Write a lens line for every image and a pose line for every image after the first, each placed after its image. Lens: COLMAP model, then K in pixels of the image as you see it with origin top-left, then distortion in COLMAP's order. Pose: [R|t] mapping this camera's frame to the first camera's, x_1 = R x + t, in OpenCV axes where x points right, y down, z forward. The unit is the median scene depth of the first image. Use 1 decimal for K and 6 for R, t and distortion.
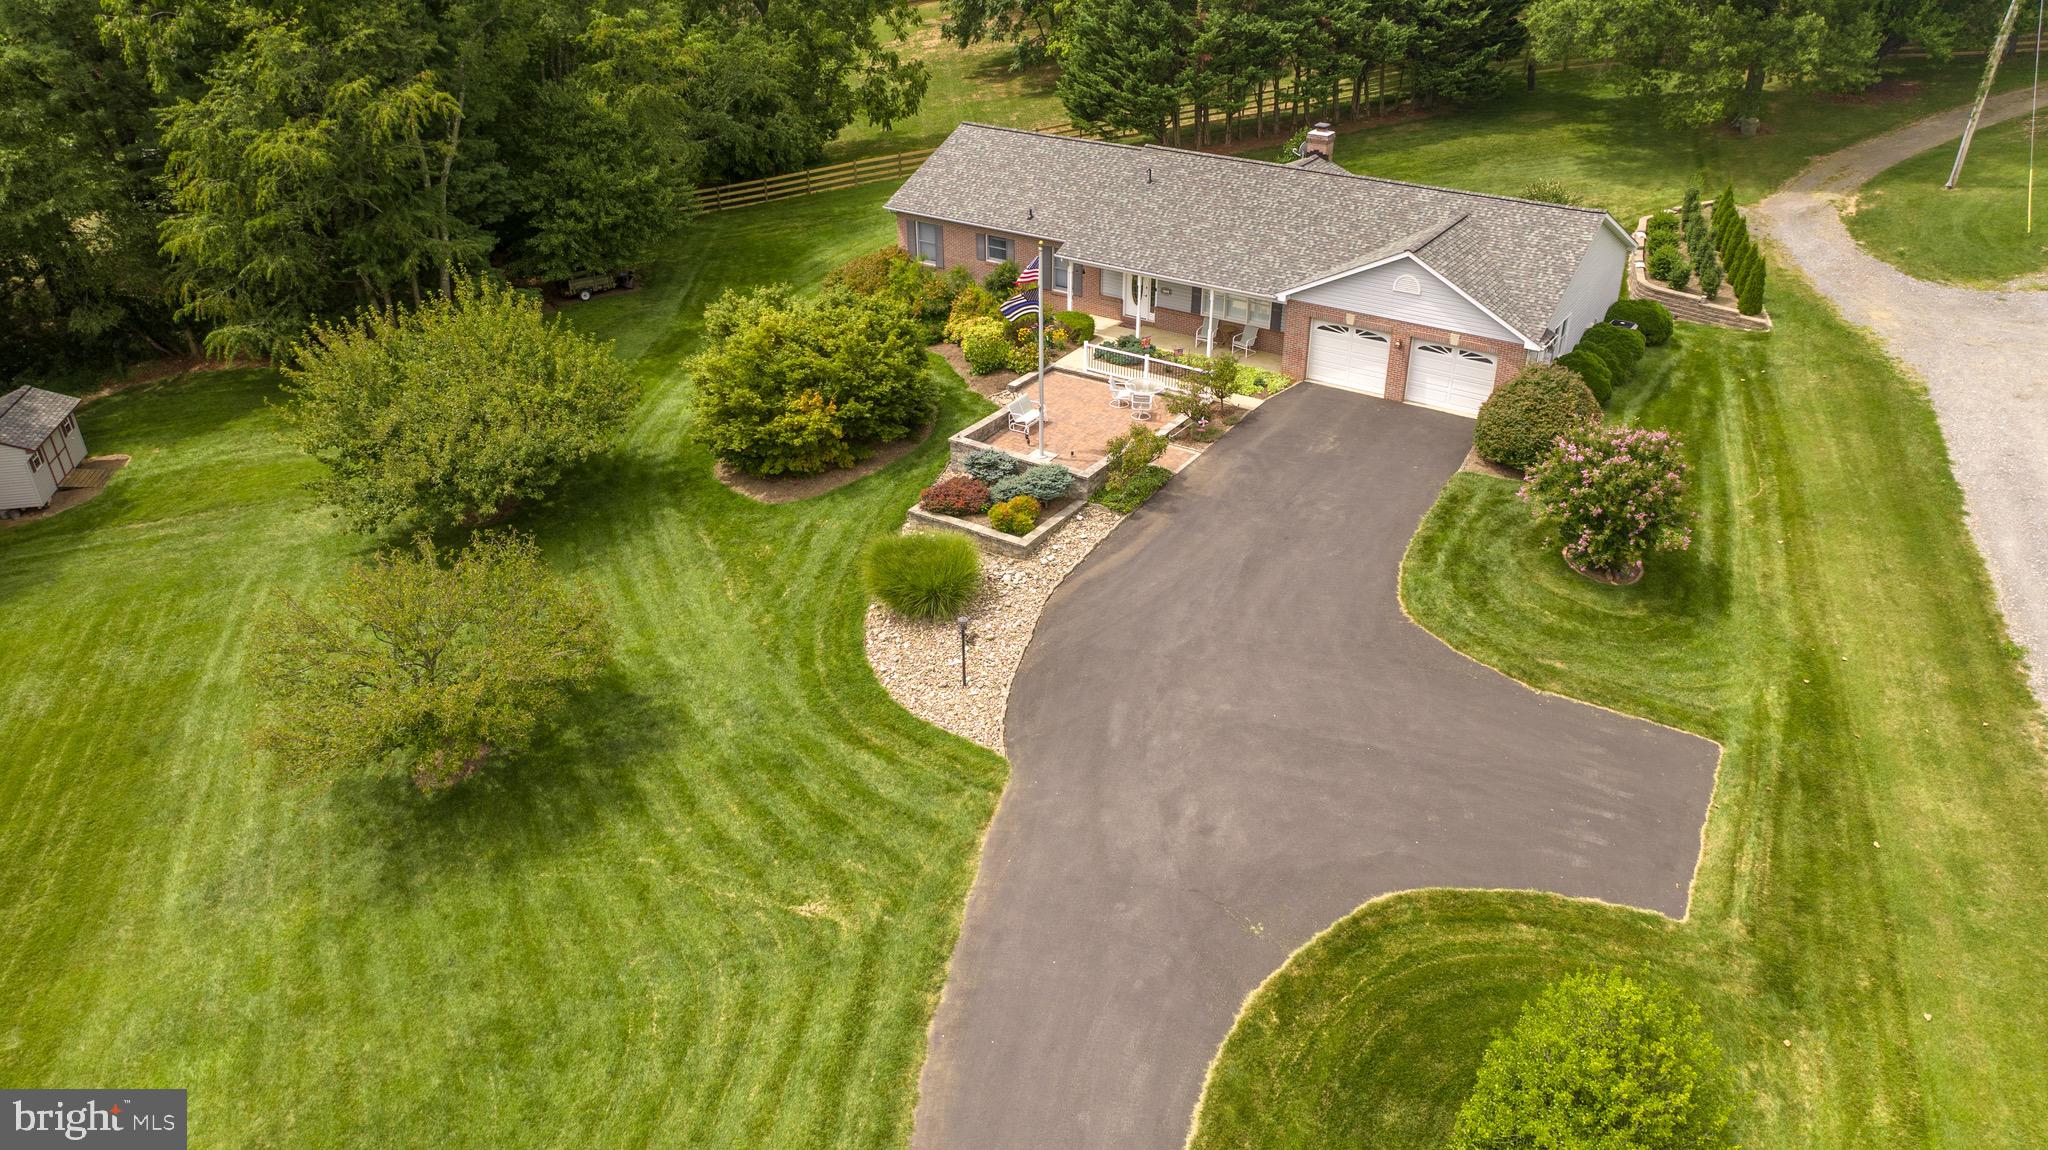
lens RADIAL K [[1457.2, 0, 1041.3], [0, 1457.2, 570.0], [0, 0, 1]] dist [-0.024548, 0.018405]
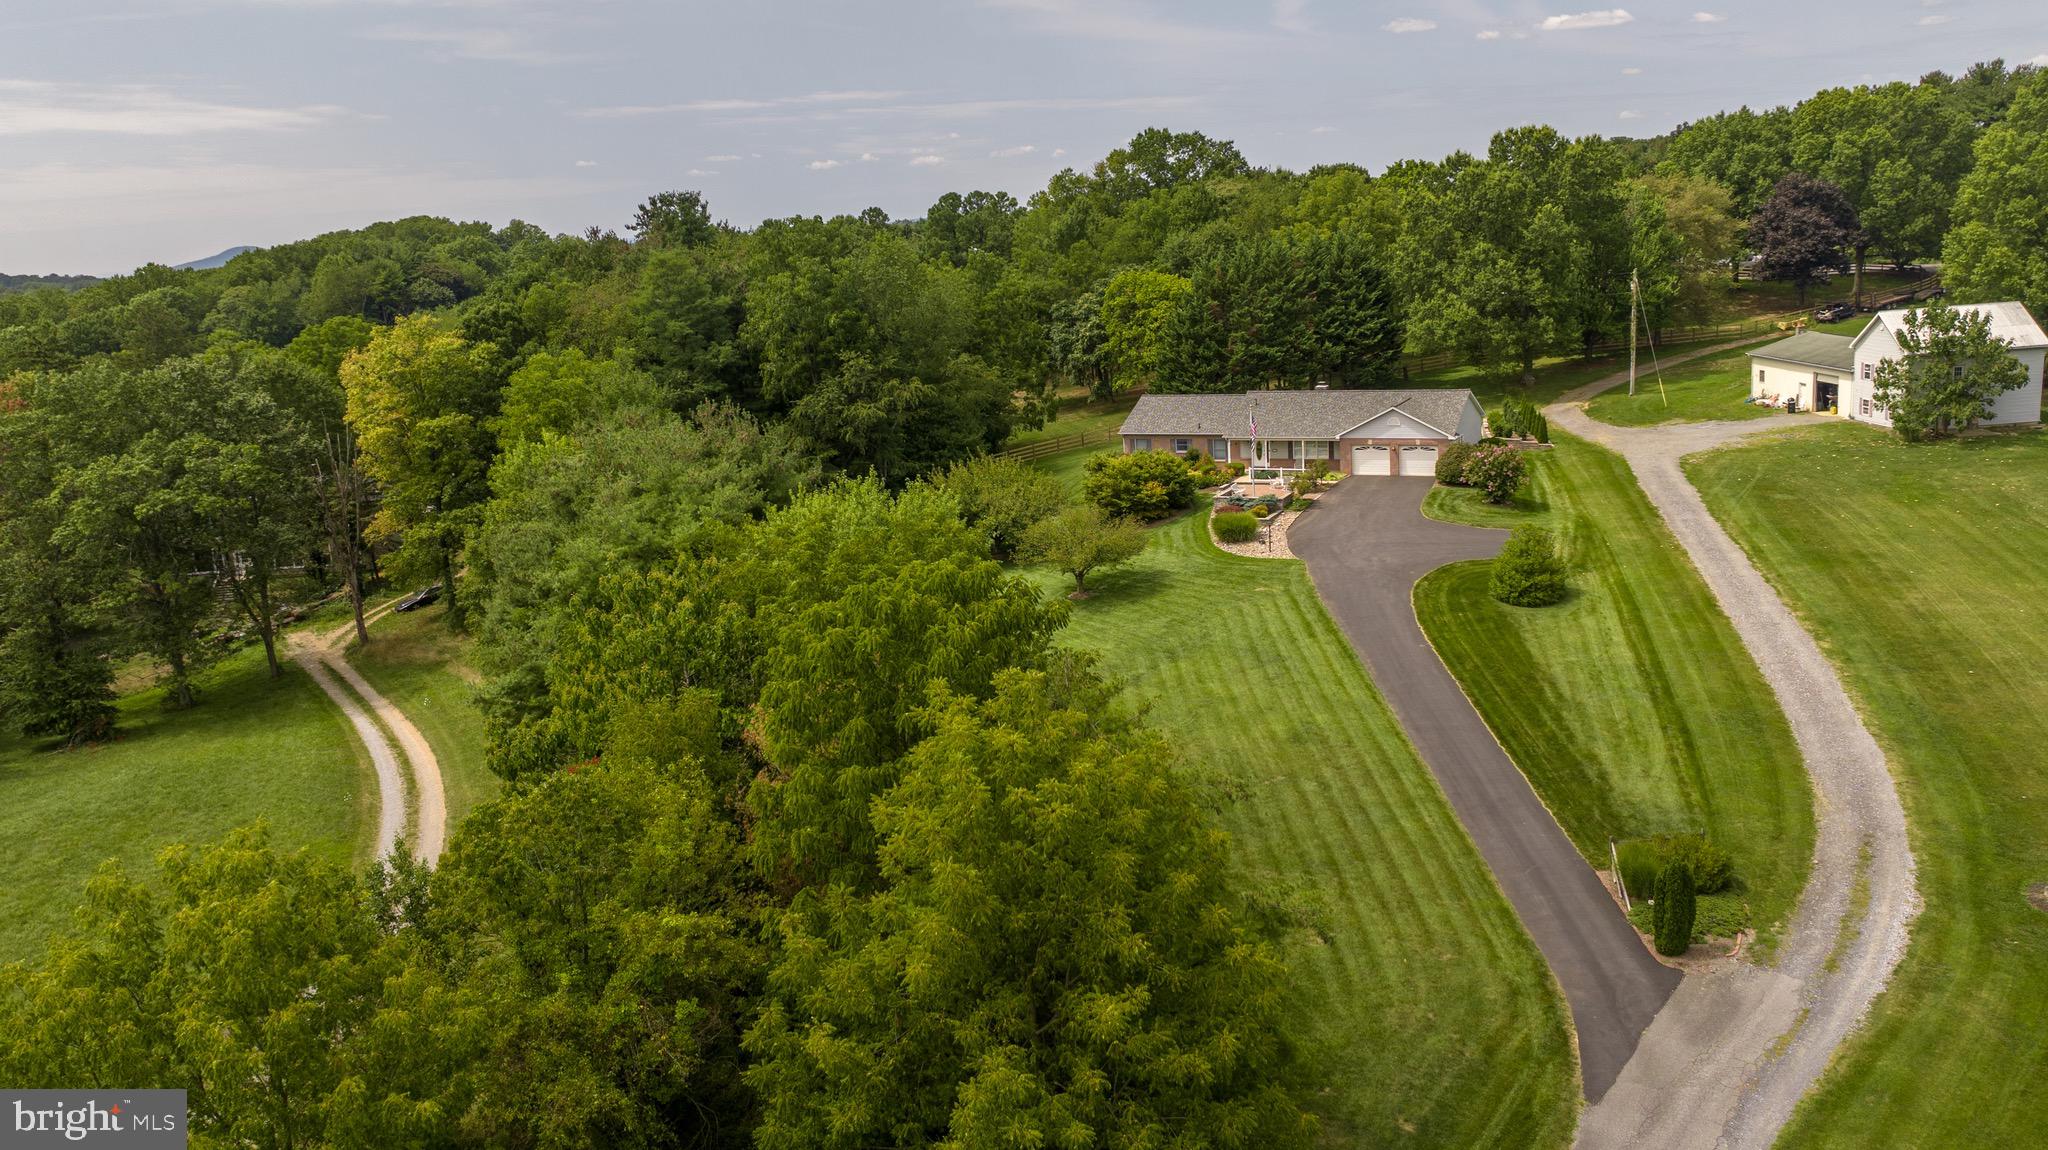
lens RADIAL K [[1610.7, 0, 1033.7], [0, 1610.7, 591.4], [0, 0, 1]] dist [-0.005327, -0.032841]
pose [[0.989215, -0.086376, 0.118288, -0.620499], [0.115899, 0.955413, -0.271575, 0.668362], [-0.089557, 0.282355, 0.955121, -1.273125]]
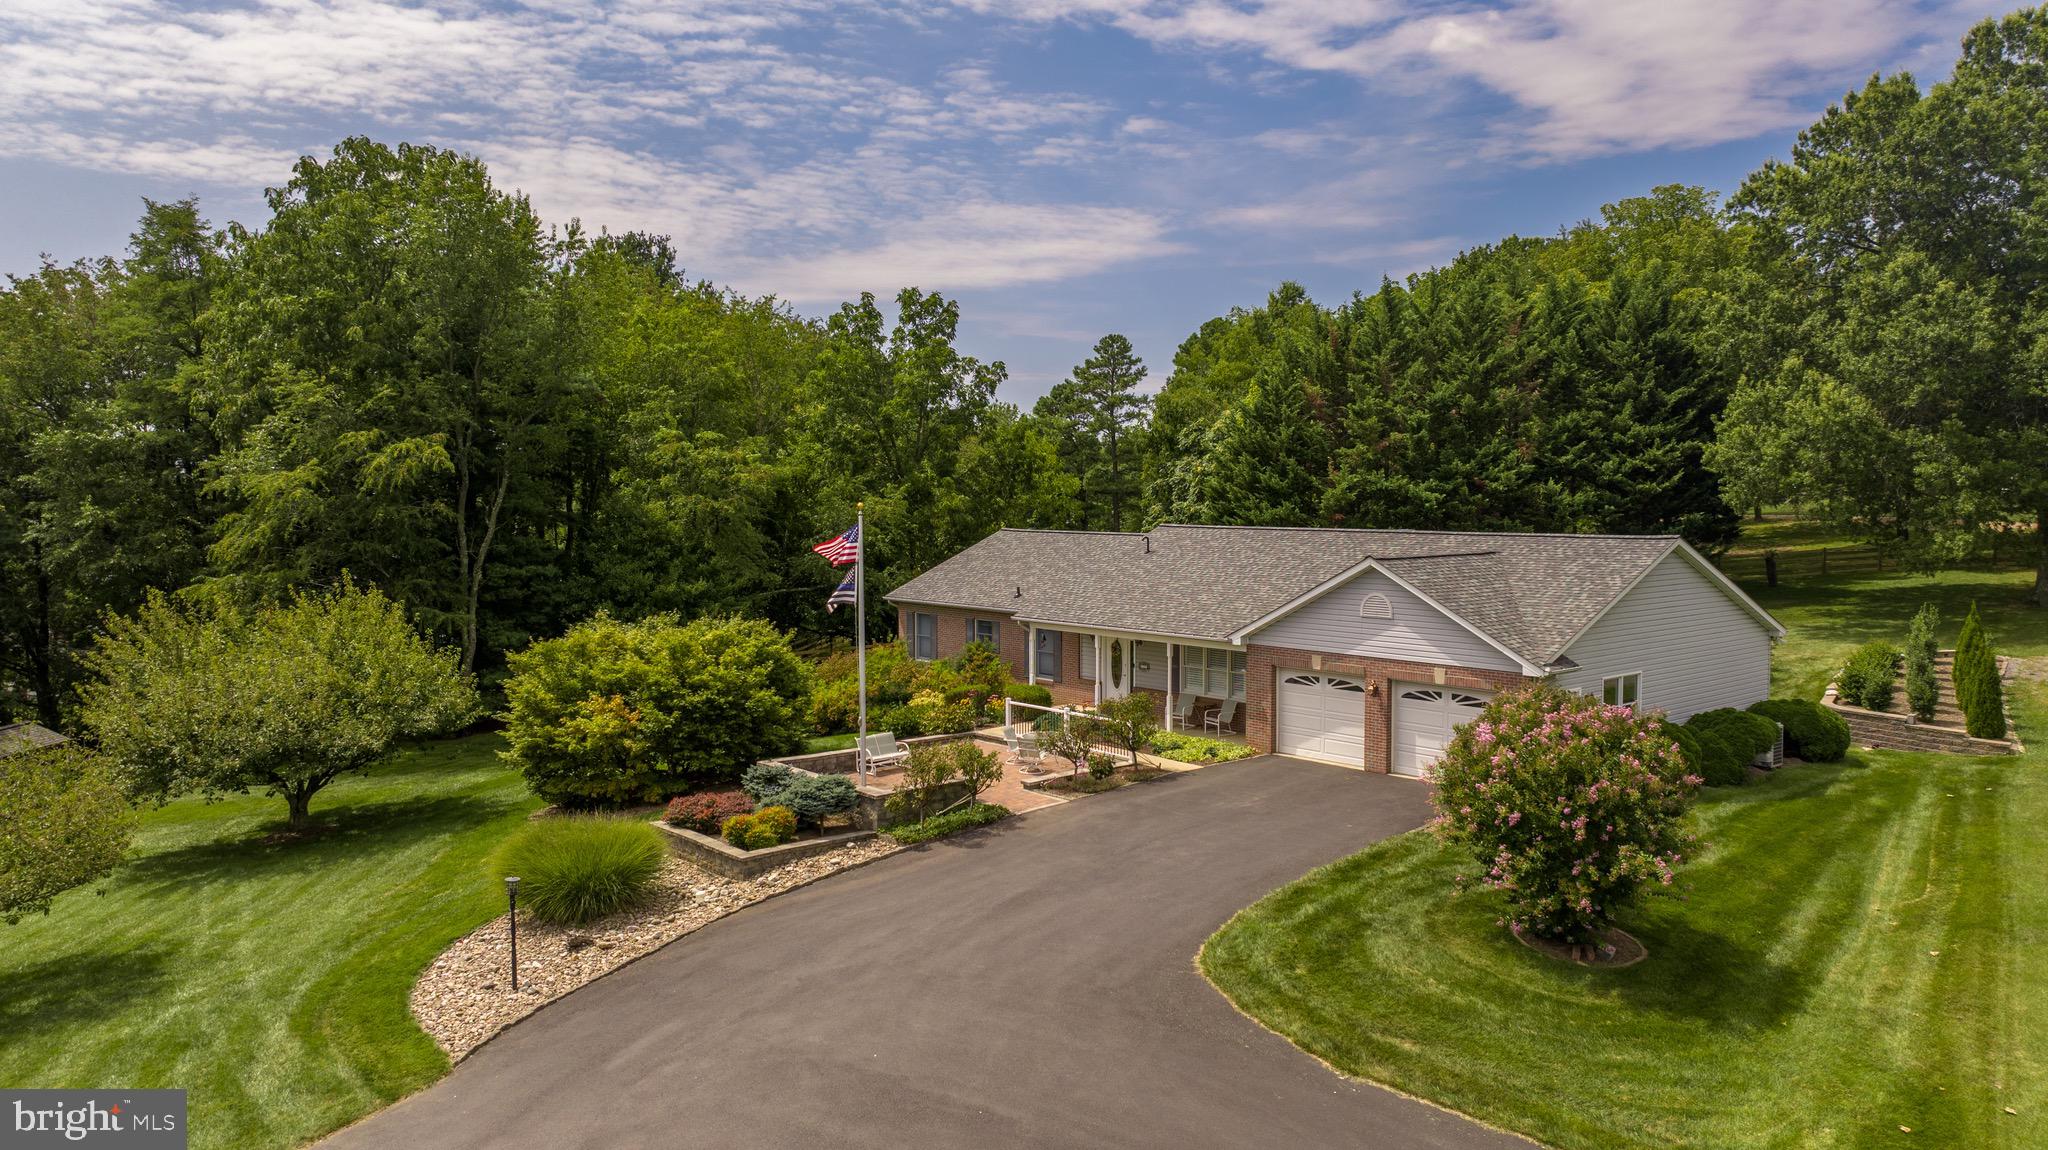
lens RADIAL K [[1457.2, 0, 1022.2], [0, 1457.2, 552.8], [0, 0, 1]] dist [-0.024548, 0.018405]
pose [[0.959576, 0.012380, -0.281176, 0.278992], [-0.135884, 0.895259, -0.424319, 0.116521], [0.246472, 0.445374, 0.860752, 0.293540]]
